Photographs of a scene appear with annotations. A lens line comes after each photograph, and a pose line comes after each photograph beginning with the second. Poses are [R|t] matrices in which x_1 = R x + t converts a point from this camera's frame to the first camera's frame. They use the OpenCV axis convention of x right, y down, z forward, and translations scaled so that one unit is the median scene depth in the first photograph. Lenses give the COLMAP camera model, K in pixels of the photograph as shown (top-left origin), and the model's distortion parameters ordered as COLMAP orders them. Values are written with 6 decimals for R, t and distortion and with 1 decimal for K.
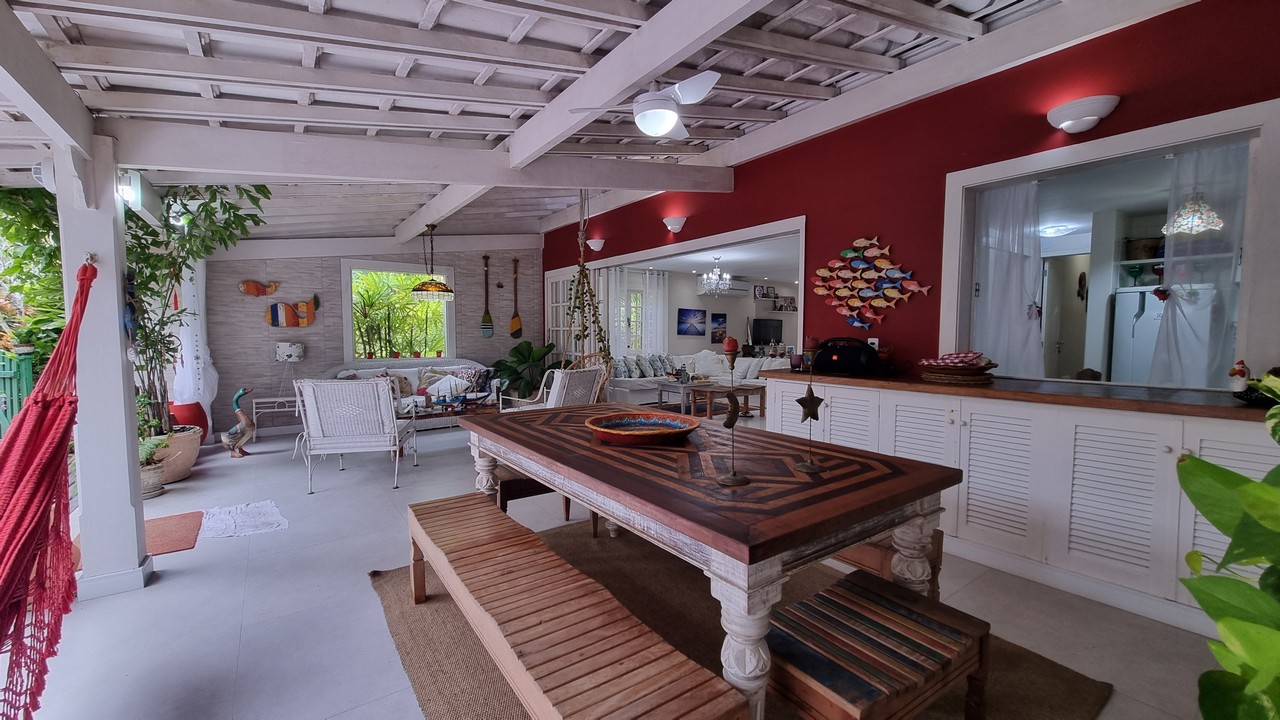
lens RADIAL K [[518.2, 0, 644.6], [0, 518.2, 363.1], [0, 0, 1]] dist [-0.000244, 0.000199]
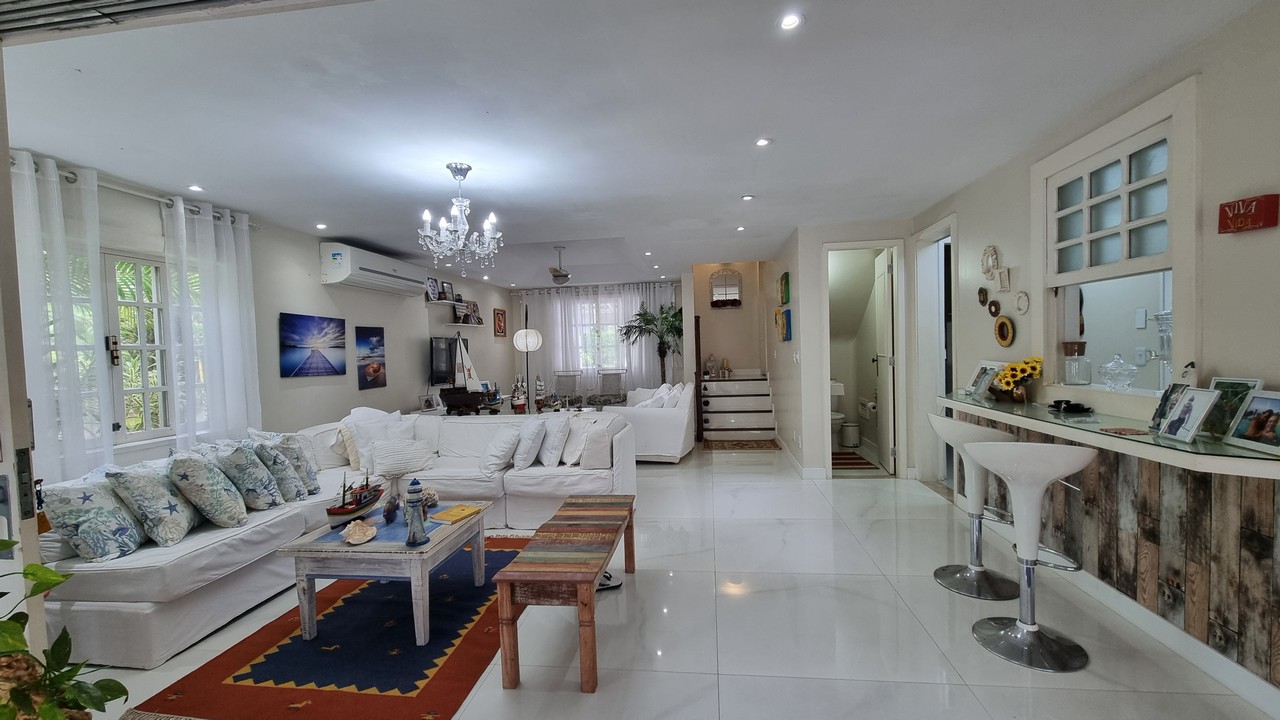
lens RADIAL K [[518.2, 0, 644.6], [0, 518.2, 362.1], [0, 0, 1]] dist [-0.000244, 0.000199]
pose [[0.678824, -0.048039, 0.732728, -0.039419], [0.078631, 0.996876, -0.007490, -0.041129], [-0.730079, 0.062700, 0.680481, 0.511467]]
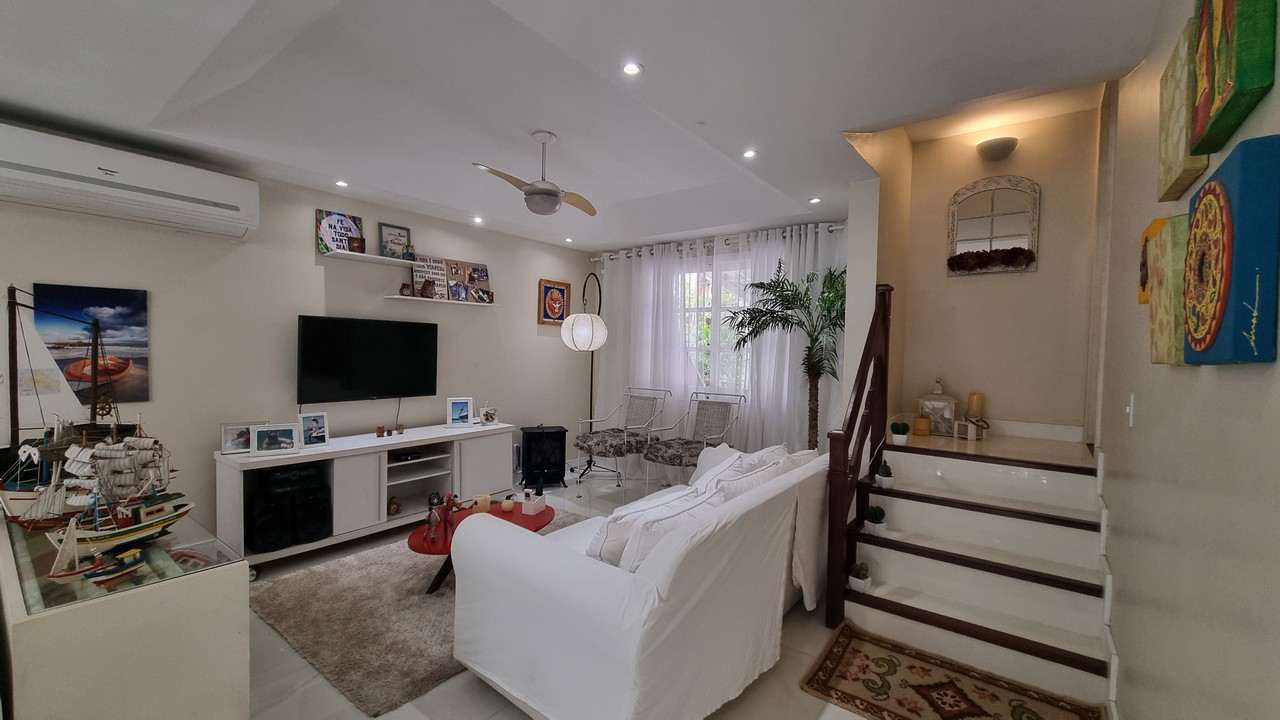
lens RADIAL K [[518.2, 0, 640.3], [0, 518.2, 364.8], [0, 0, 1]] dist [-0.000244, 0.000199]
pose [[0.955551, 0.004400, 0.294792, 0.337752], [0.002633, 0.999721, -0.023455, -0.053670], [-0.294813, 0.023189, 0.955274, 0.715959]]
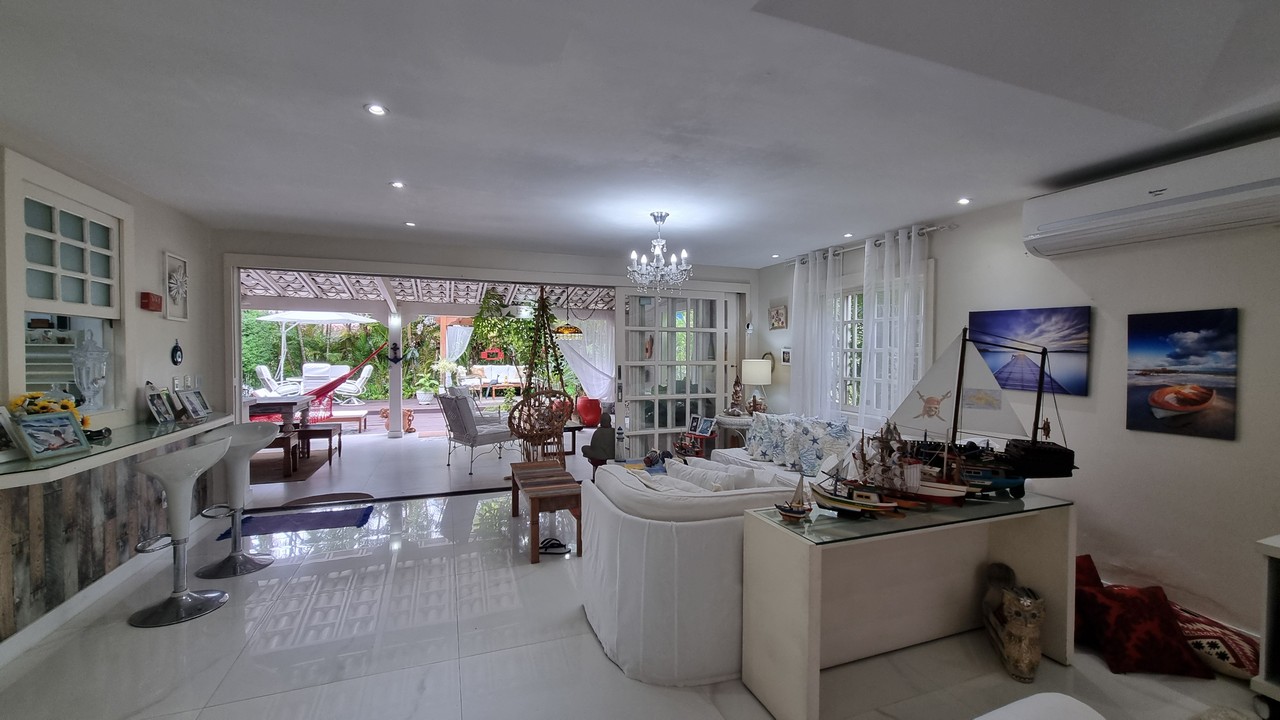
lens RADIAL K [[518.2, 0, 642.4], [0, 518.2, 364.2], [0, 0, 1]] dist [-0.000244, 0.000199]
pose [[-0.240858, 0.018354, -0.970387, 0.456617], [-0.061242, 0.997541, 0.034068, -0.067229], [0.968626, 0.067634, -0.239142, 0.857230]]
